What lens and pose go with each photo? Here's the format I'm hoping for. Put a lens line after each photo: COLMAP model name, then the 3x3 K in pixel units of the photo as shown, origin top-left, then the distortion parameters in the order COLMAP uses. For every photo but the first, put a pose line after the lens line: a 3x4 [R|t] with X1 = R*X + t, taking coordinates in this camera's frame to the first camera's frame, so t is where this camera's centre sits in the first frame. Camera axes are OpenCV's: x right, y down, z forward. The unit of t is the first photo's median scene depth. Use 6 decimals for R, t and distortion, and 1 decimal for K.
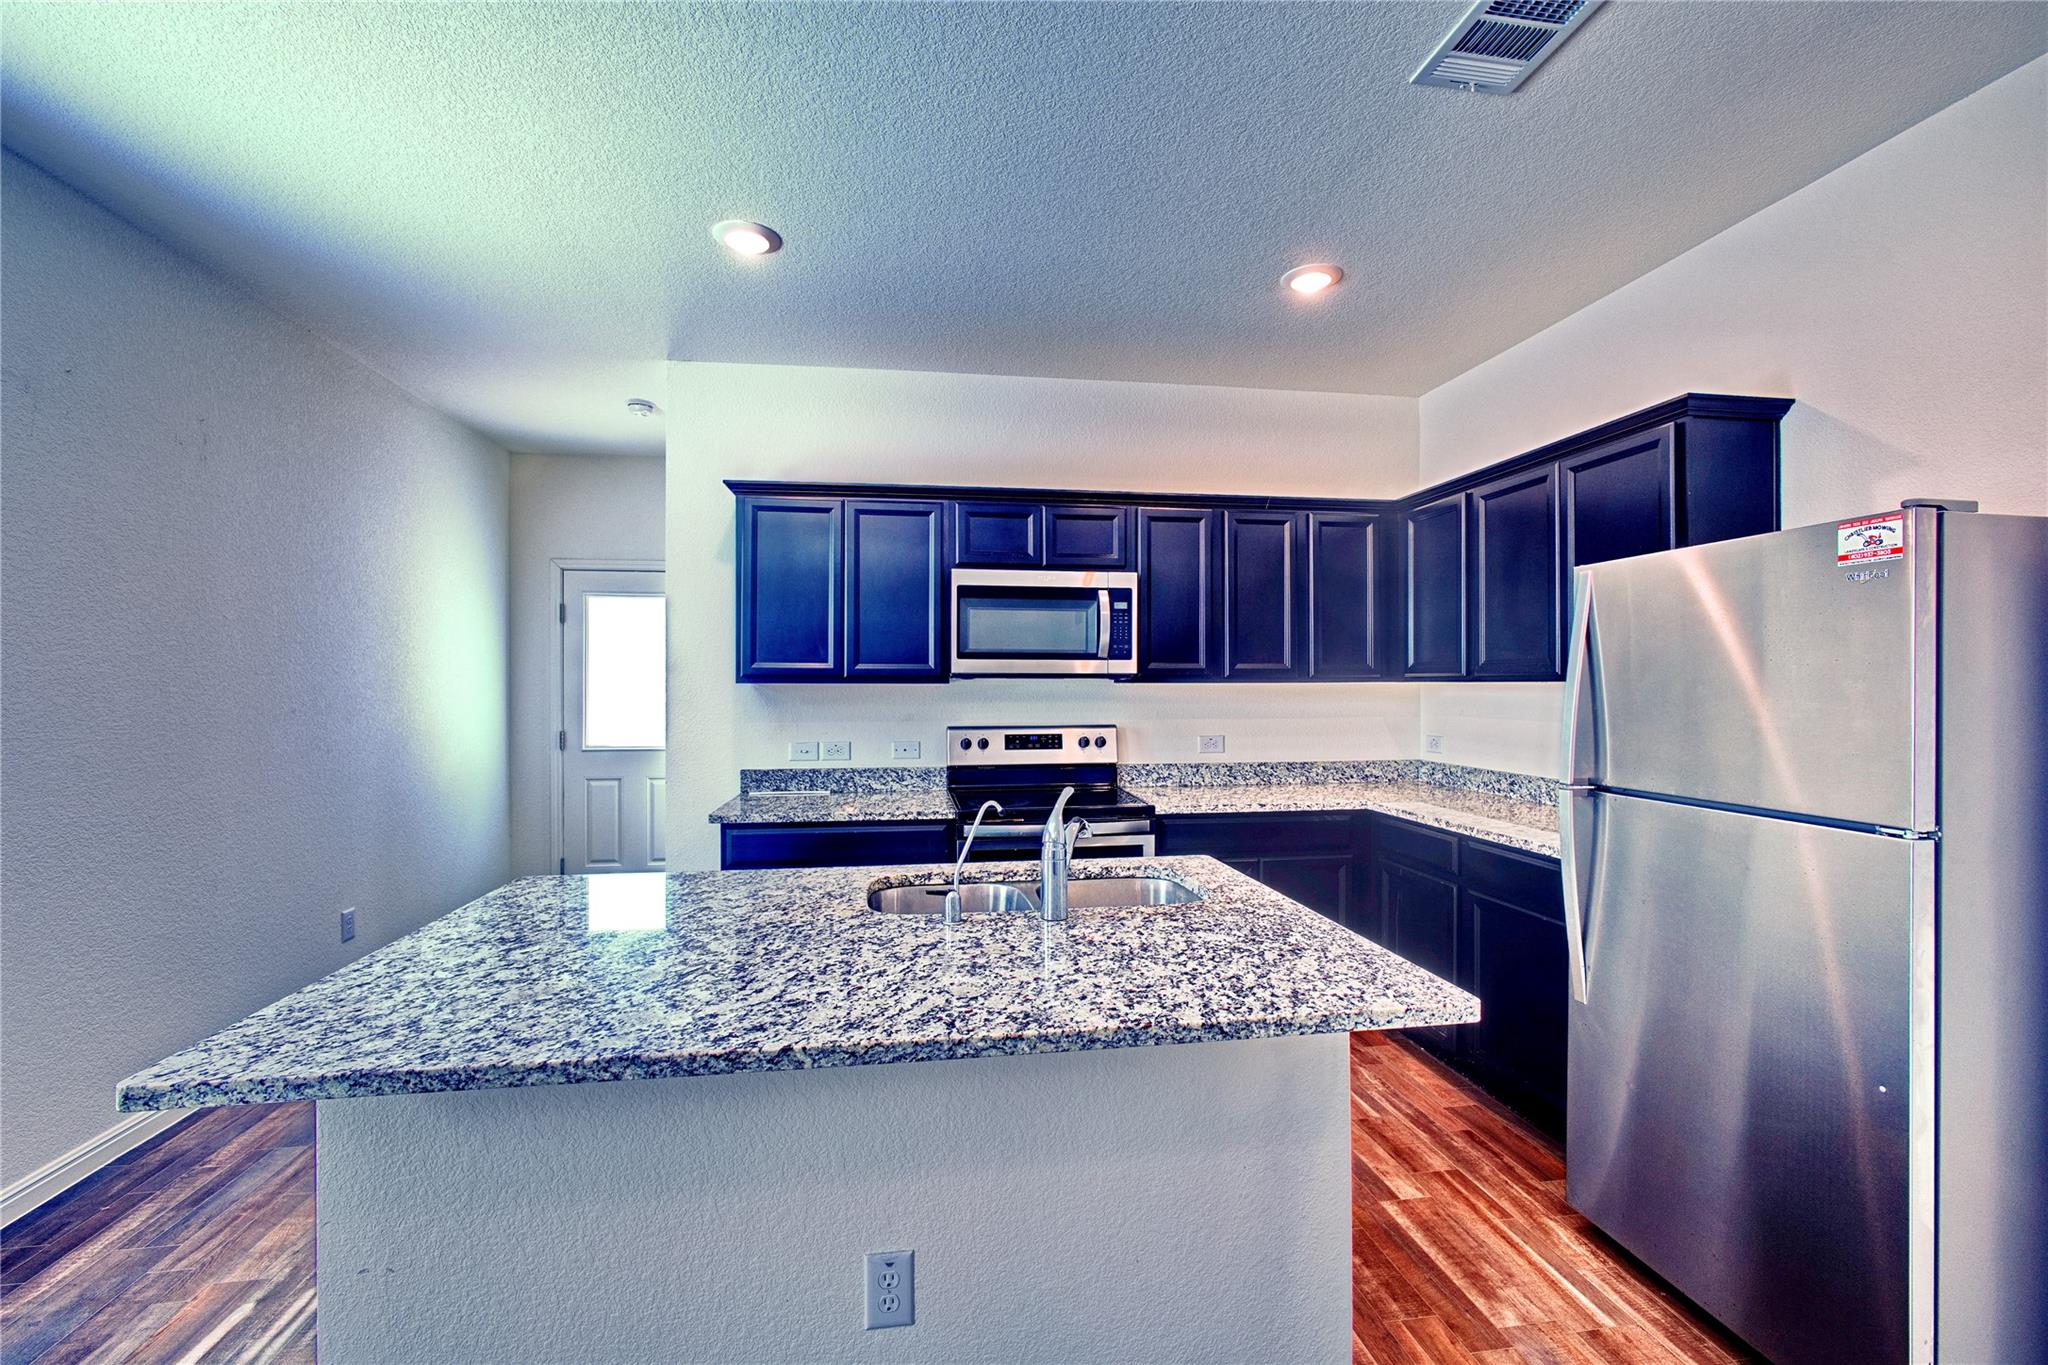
lens RADIAL K [[865.9, 0, 1024.0], [0, 865.9, 682.5], [0, 0, 1]] dist [-0.017025, 0.006636]
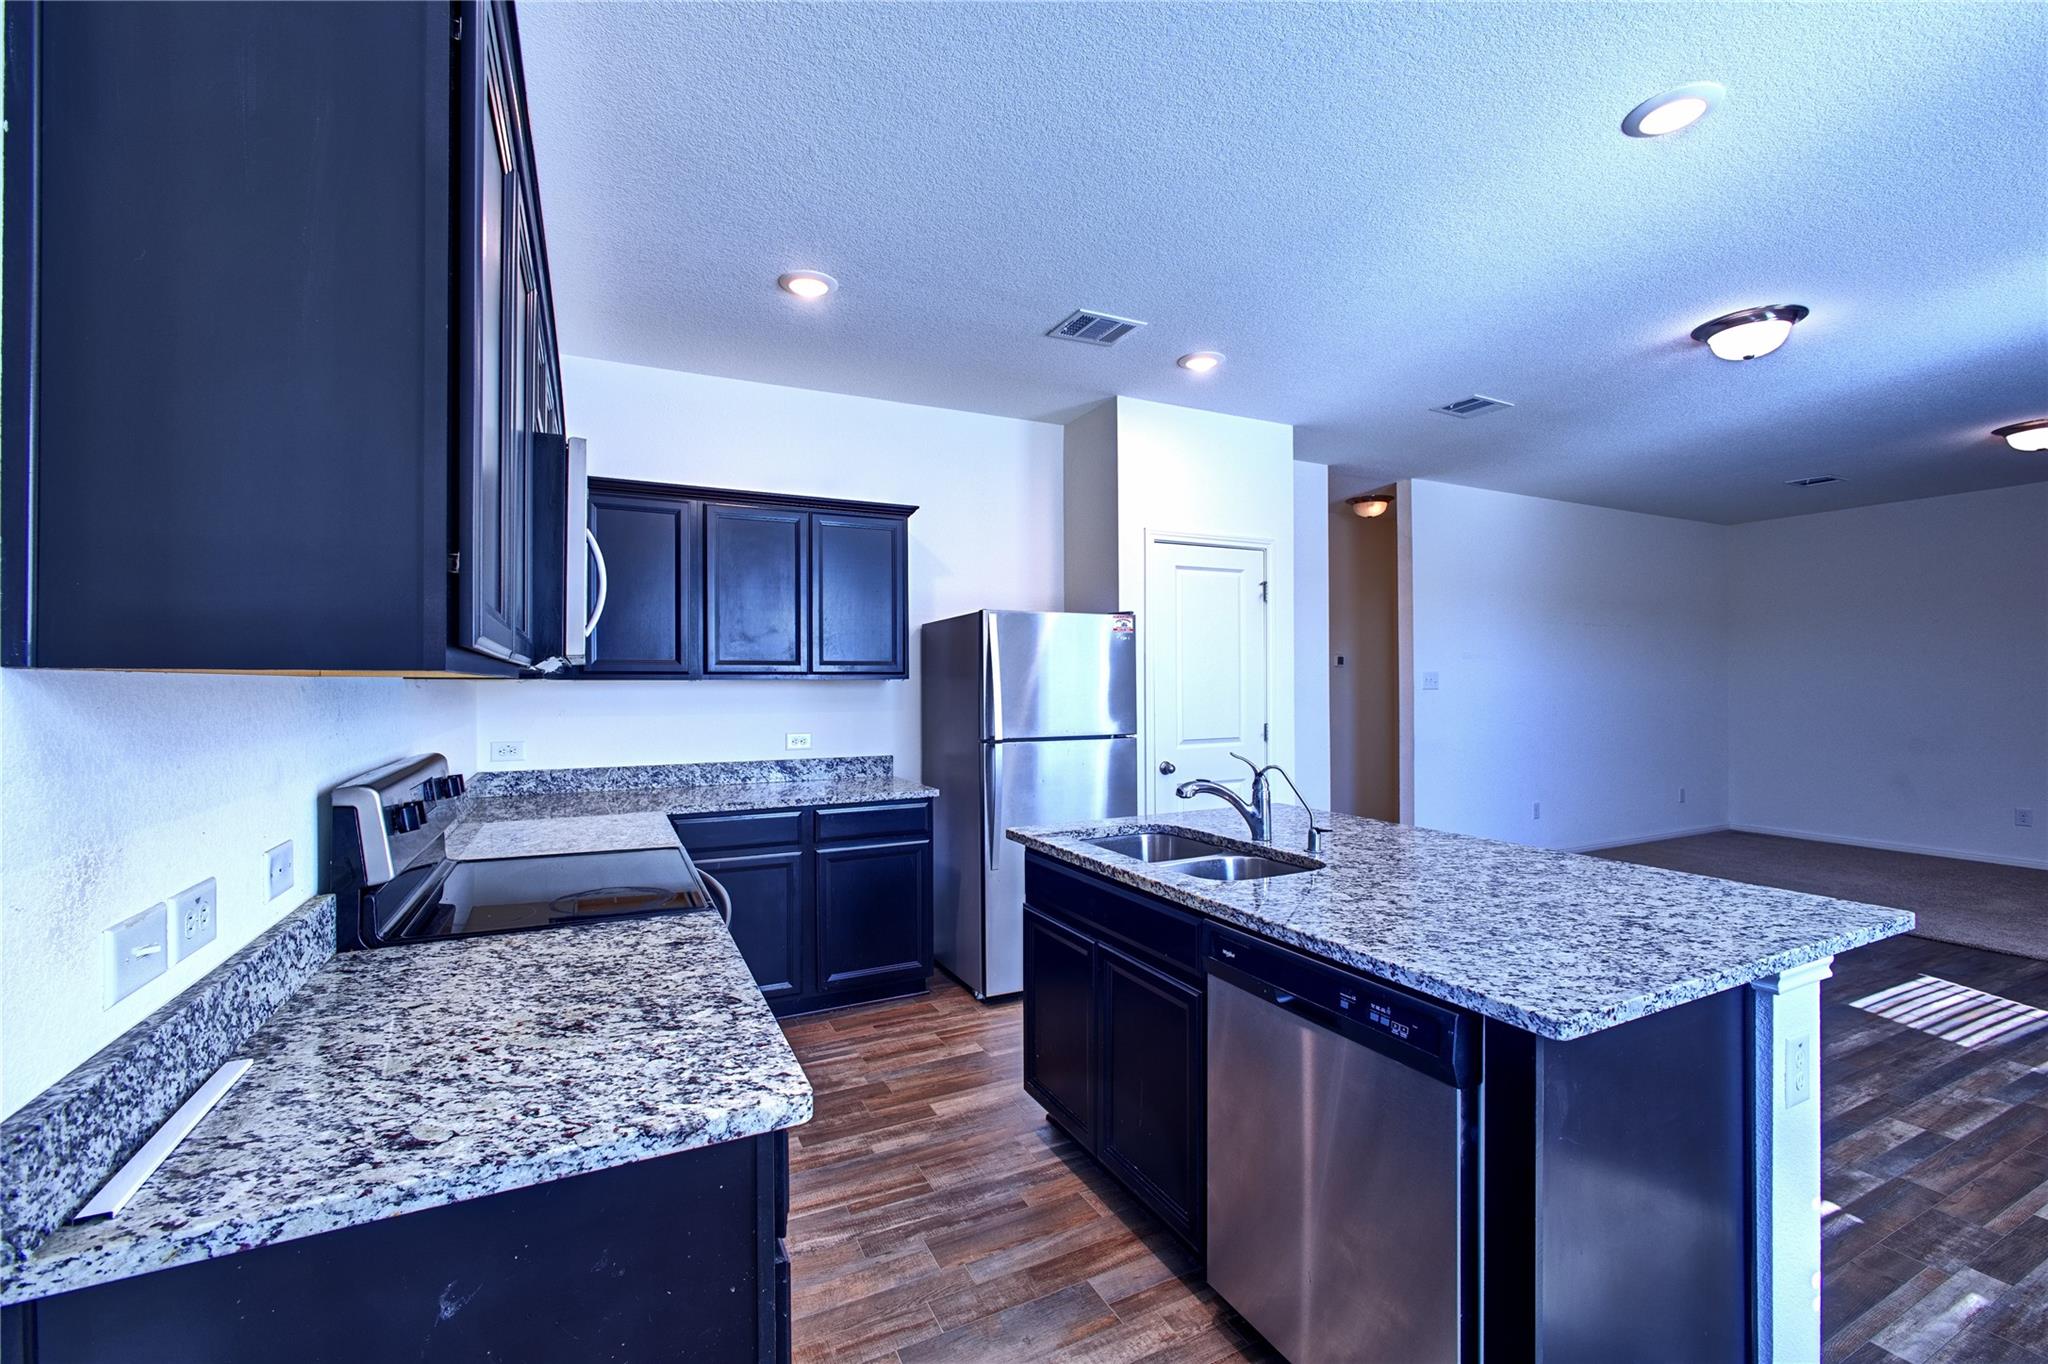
lens RADIAL K [[865.9, 0, 1024.0], [0, 865.9, 682.0], [0, 0, 1]] dist [-0.017025, 0.006636]
pose [[-0.307568, 0.003833, 0.951518, -0.591126], [0.002363, 0.999992, -0.003265, 0.006046], [-0.951523, 0.001245, -0.307574, 0.883255]]
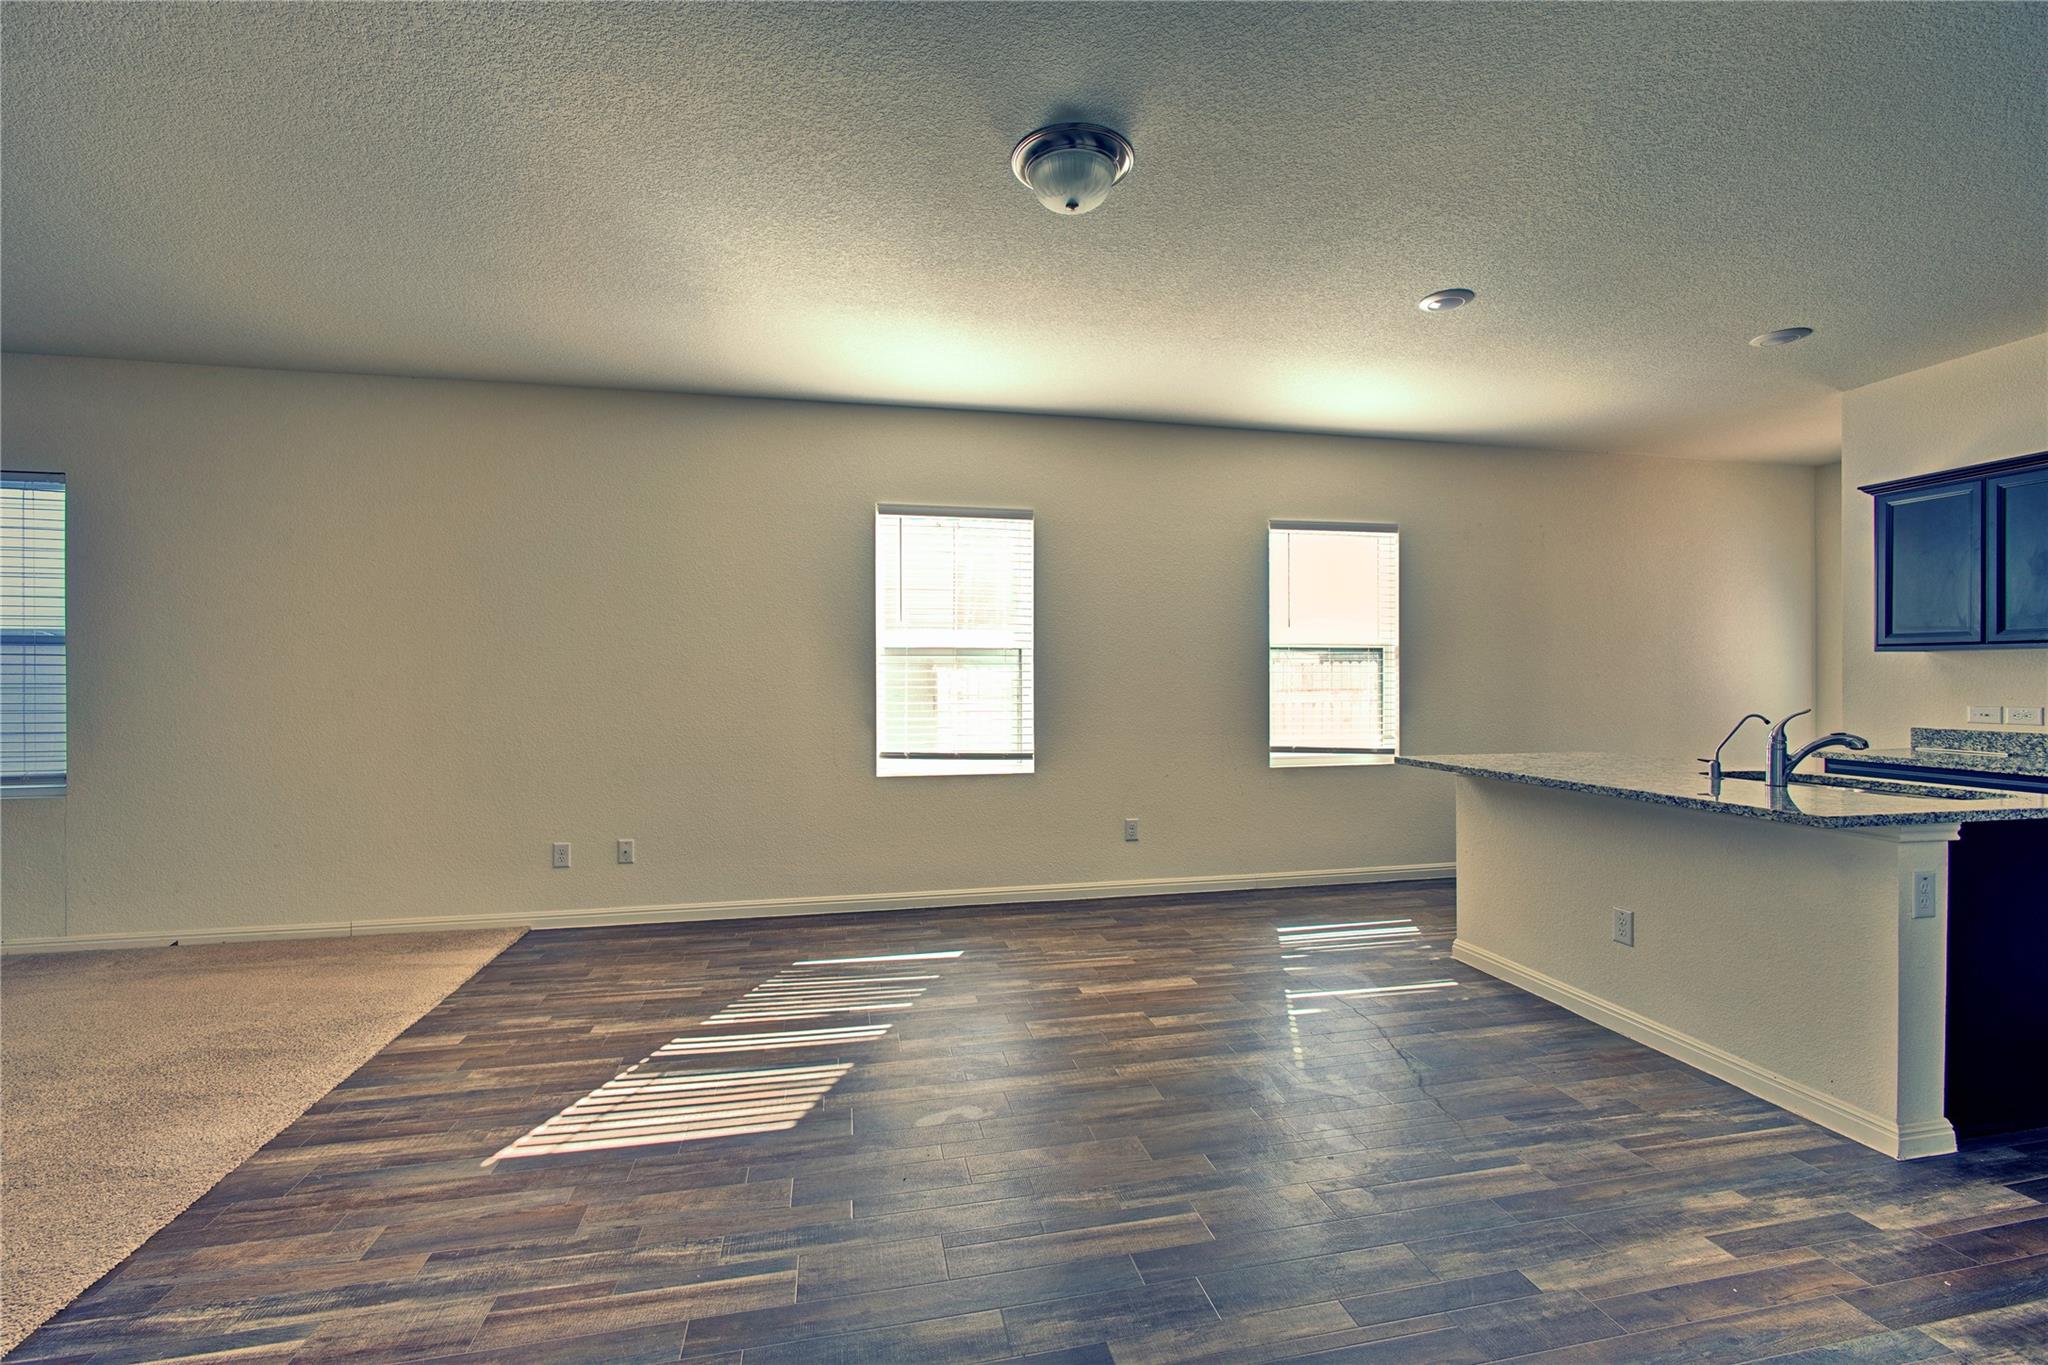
lens RADIAL K [[865.9, 0, 1024.0], [0, 865.9, 682.5], [0, 0, 1]] dist [-0.017025, 0.006636]
pose [[0.063200, 0.007131, -0.997975, 0.760133], [0.005969, 0.999954, 0.007523, 0.026647], [0.997983, -0.006433, 0.063155, -0.255477]]
